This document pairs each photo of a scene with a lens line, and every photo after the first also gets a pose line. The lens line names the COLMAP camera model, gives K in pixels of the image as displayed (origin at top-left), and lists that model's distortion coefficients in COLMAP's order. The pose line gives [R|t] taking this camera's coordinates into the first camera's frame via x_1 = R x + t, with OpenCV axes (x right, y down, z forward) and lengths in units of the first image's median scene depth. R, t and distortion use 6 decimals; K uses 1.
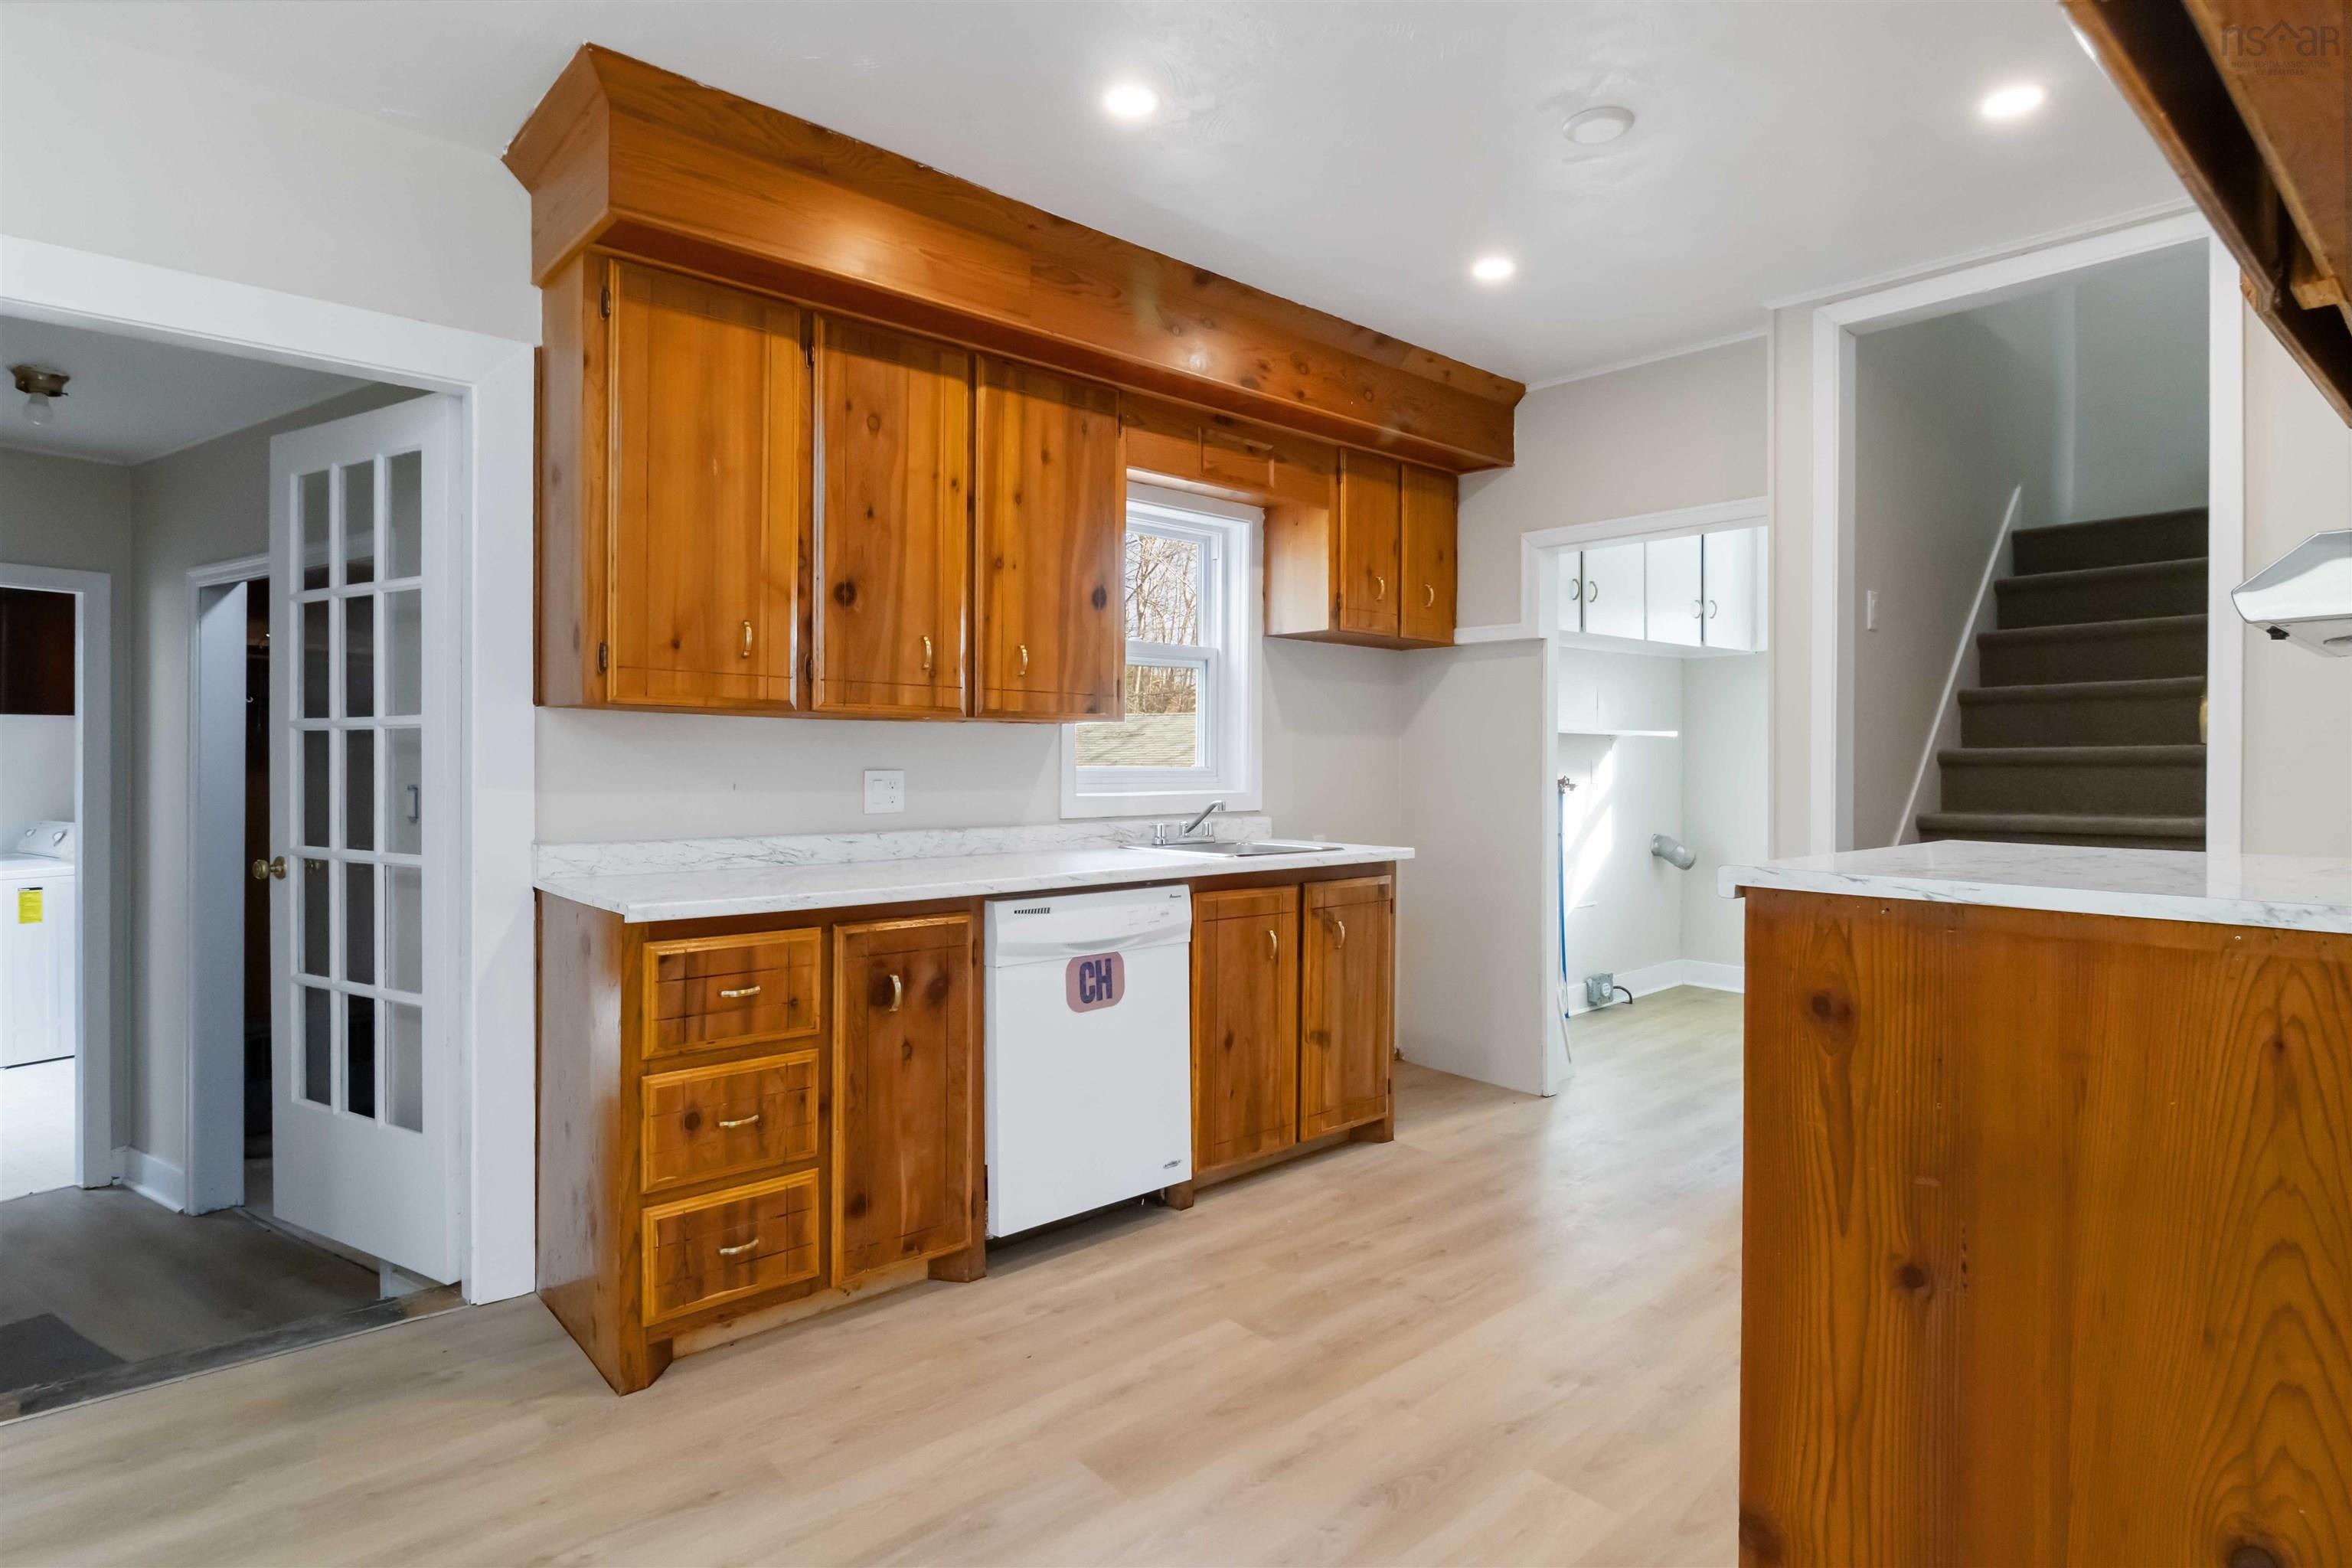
lens RADIAL K [[1224.3, 0, 1183.9], [0, 1224.3, 767.9], [0, 0, 1]] dist [0.008969, 0.000406]
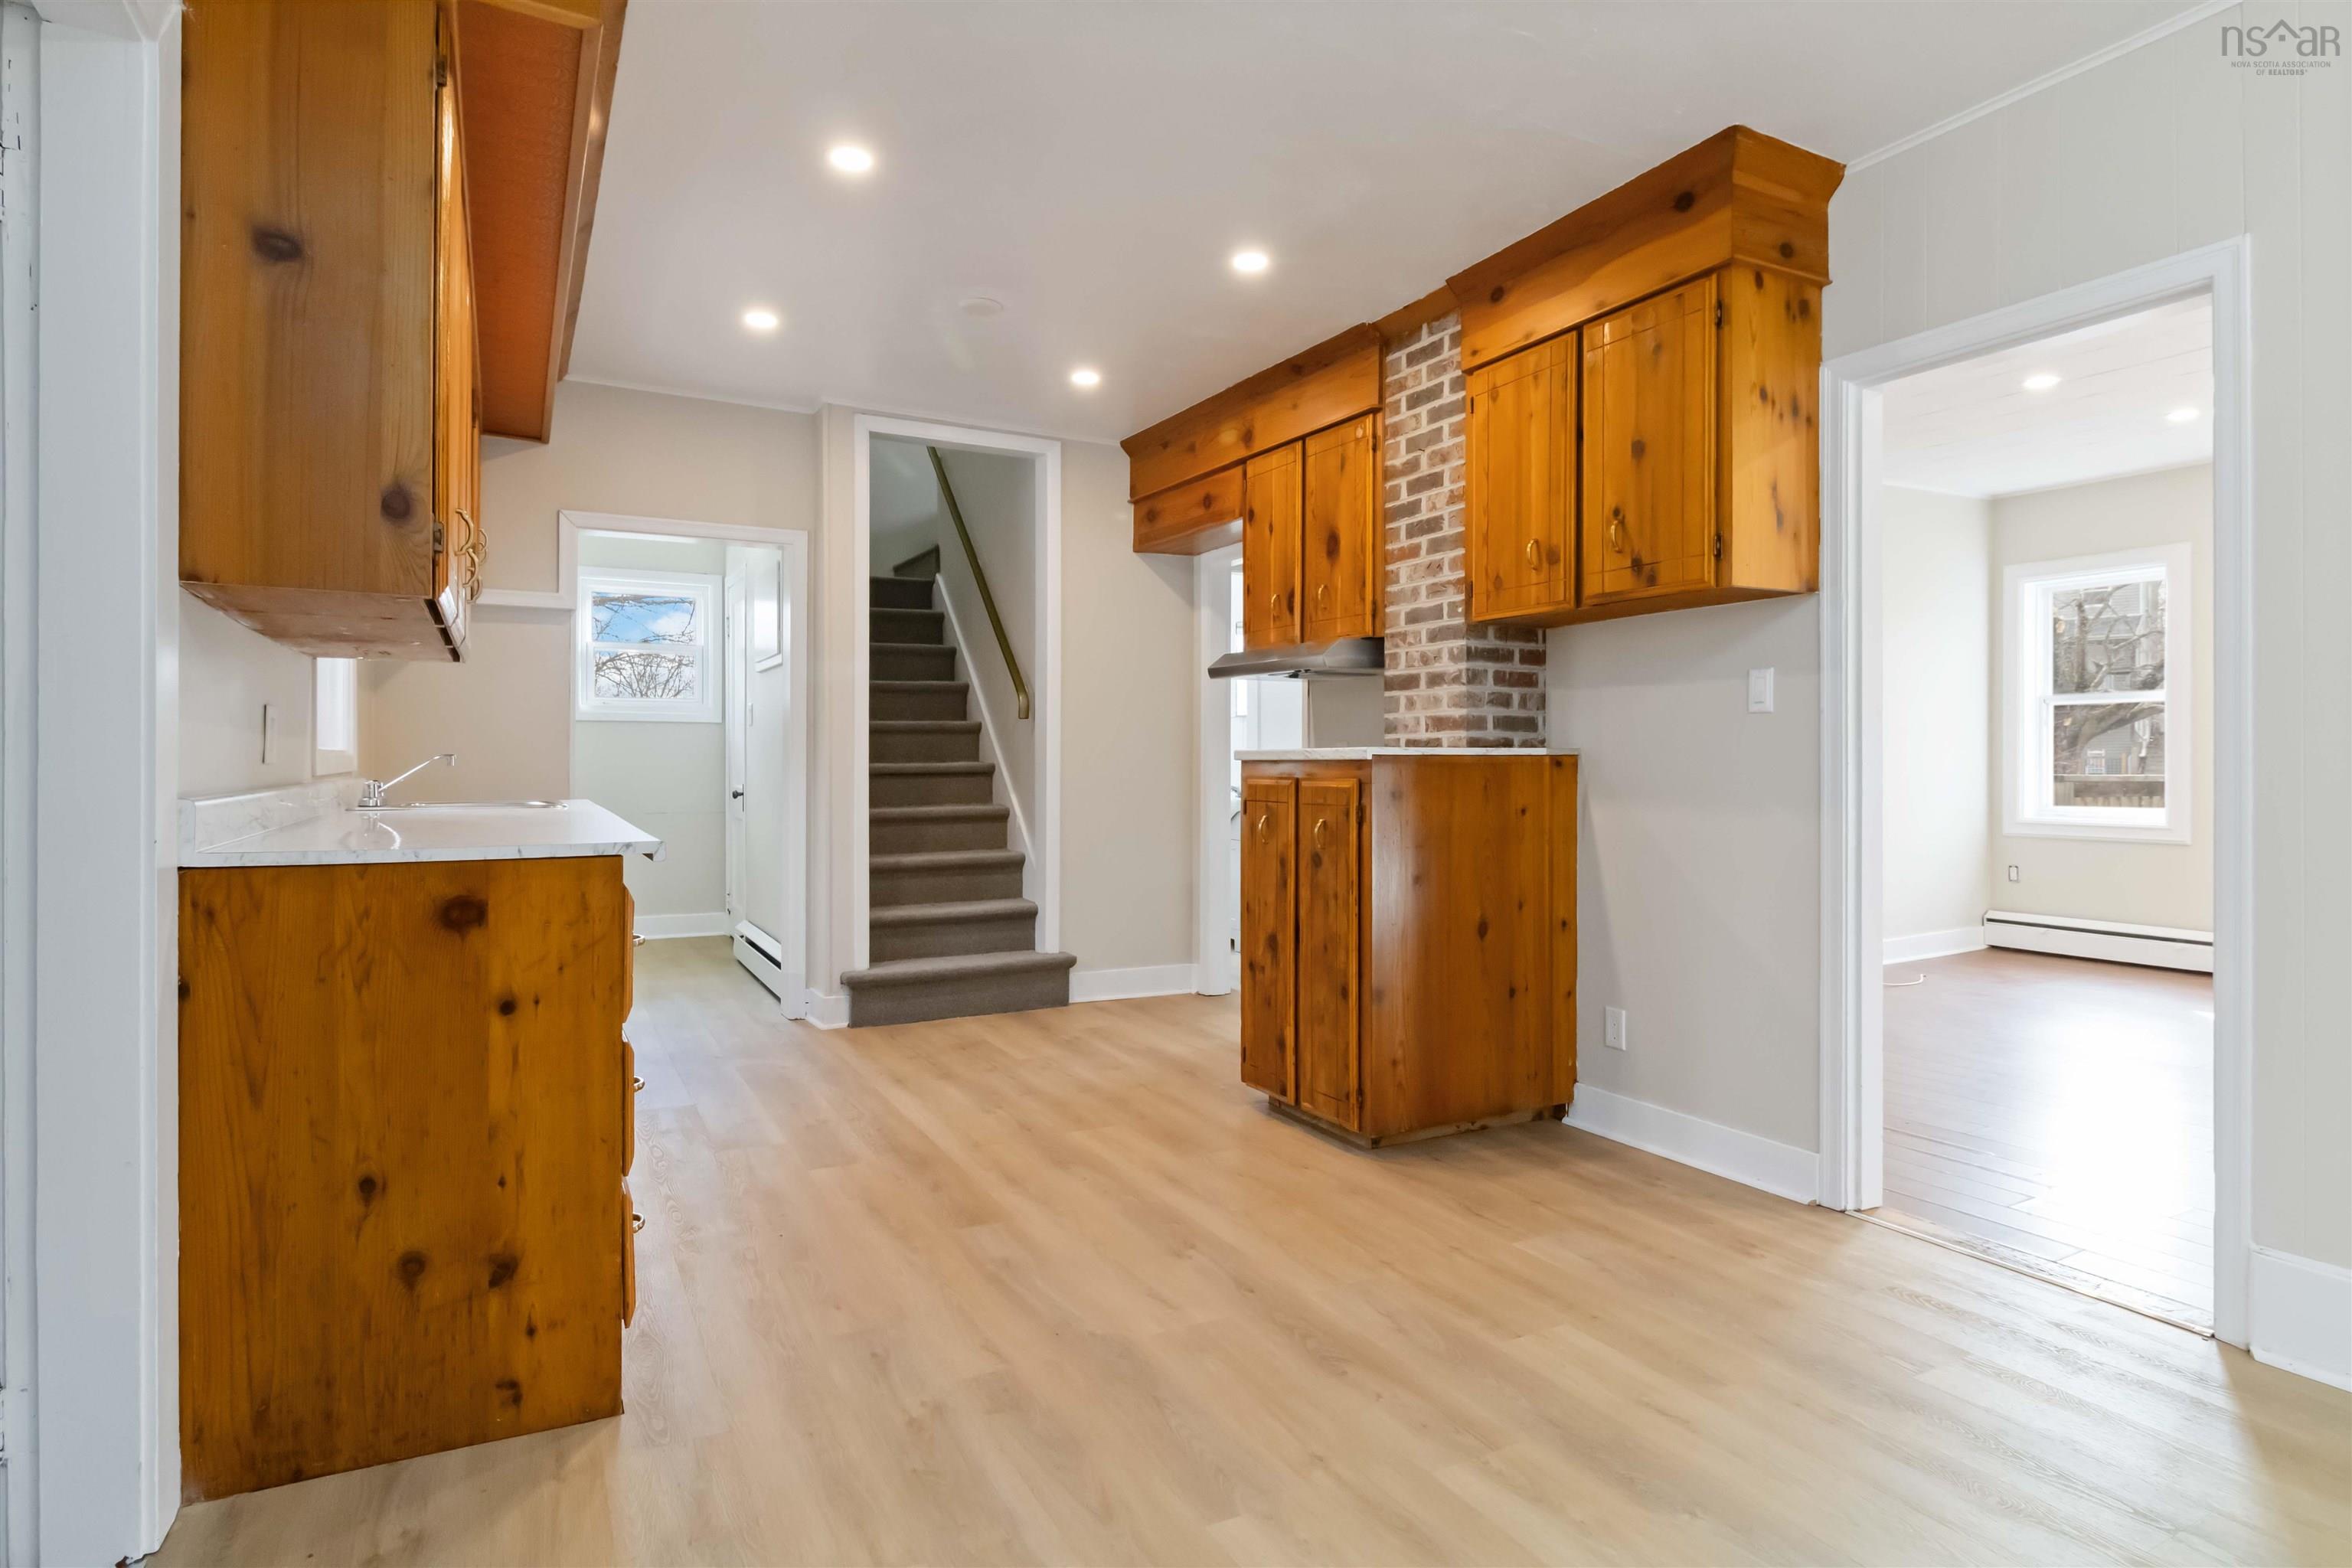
lens RADIAL K [[1224.3, 0, 1182.5], [0, 1224.3, 770.8], [0, 0, 1]] dist [0.008969, 0.000406]
pose [[0.229180, -0.008470, 0.973347, -1.200845], [0.008966, 0.999938, 0.006590, 0.065521], [-0.973343, 0.007216, 0.229242, 0.429498]]
